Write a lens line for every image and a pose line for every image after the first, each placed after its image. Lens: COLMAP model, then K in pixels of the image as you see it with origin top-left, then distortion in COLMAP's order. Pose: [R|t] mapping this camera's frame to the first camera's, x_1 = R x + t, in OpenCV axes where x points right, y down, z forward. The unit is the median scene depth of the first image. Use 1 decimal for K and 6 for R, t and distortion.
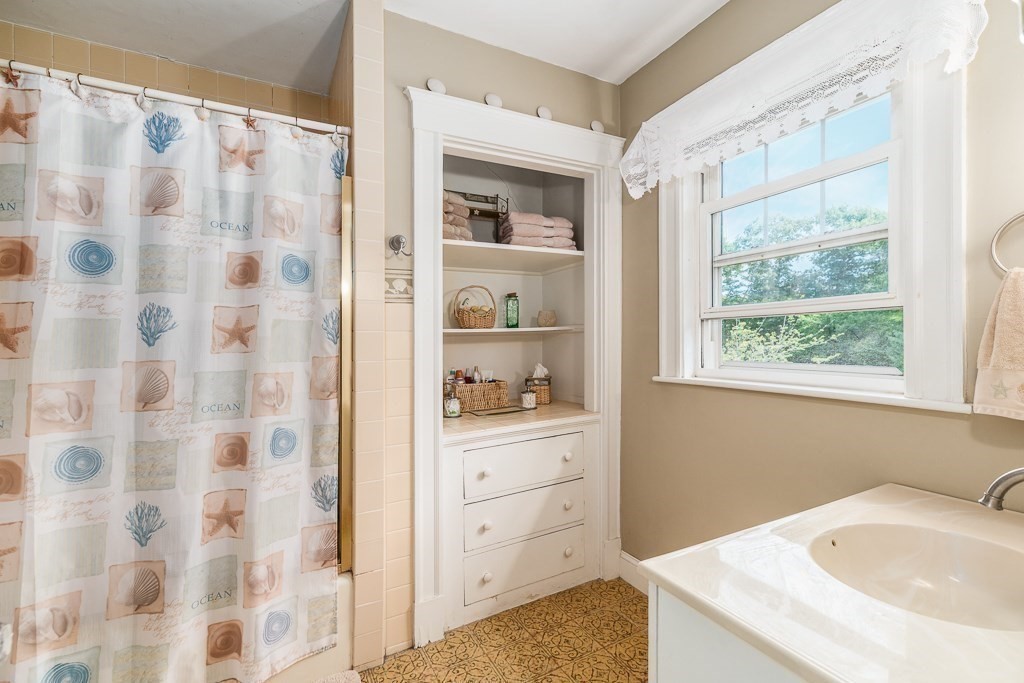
lens RADIAL K [[449.6, 0, 509.5], [0, 449.6, 336.4], [0, 0, 1]] dist [0.010441, -0.000231]
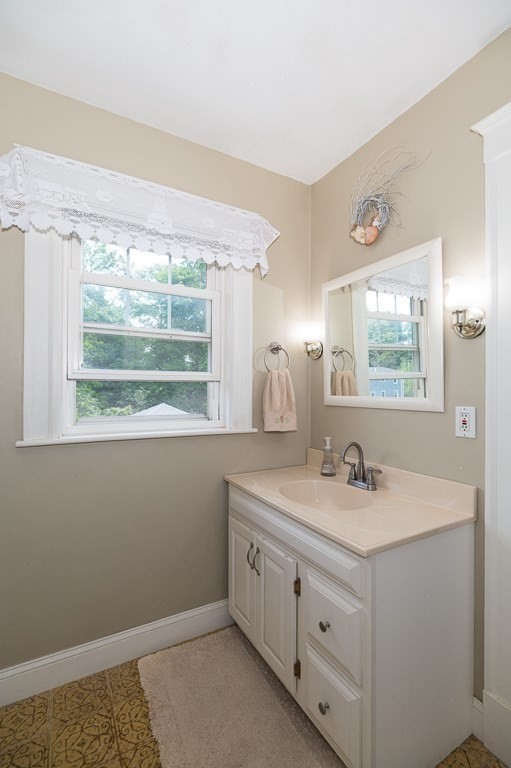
lens RADIAL K [[337.2, 0, 224.8], [0, 337.2, 398.6], [0, 0, 1]] dist [0.010441, -0.000231]
pose [[0.013764, 0.011478, 0.999839, -1.174577], [-0.001317, 0.999933, -0.011461, 0.048558], [-0.999904, -0.001159, 0.013779, 2.093055]]
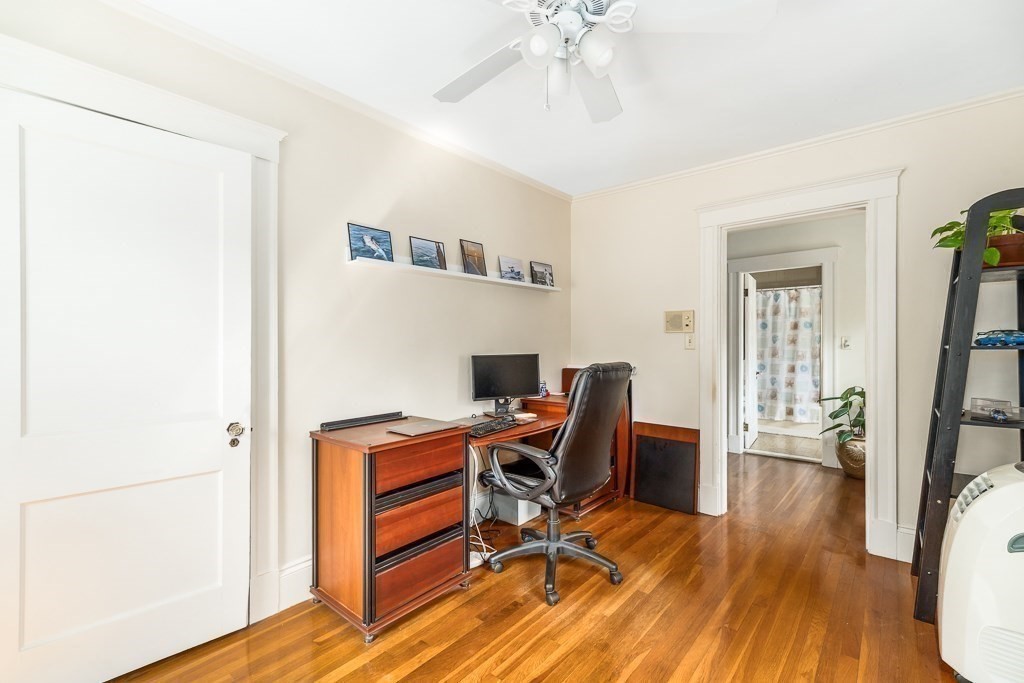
lens RADIAL K [[449.6, 0, 513.2], [0, 449.6, 341.6], [0, 0, 1]] dist [0.010441, -0.000231]
pose [[0.360592, 0.009432, -0.932676, 2.372947], [0.000440, 0.999947, 0.010282, -0.046046], [0.932724, -0.004118, 0.360569, -2.938361]]
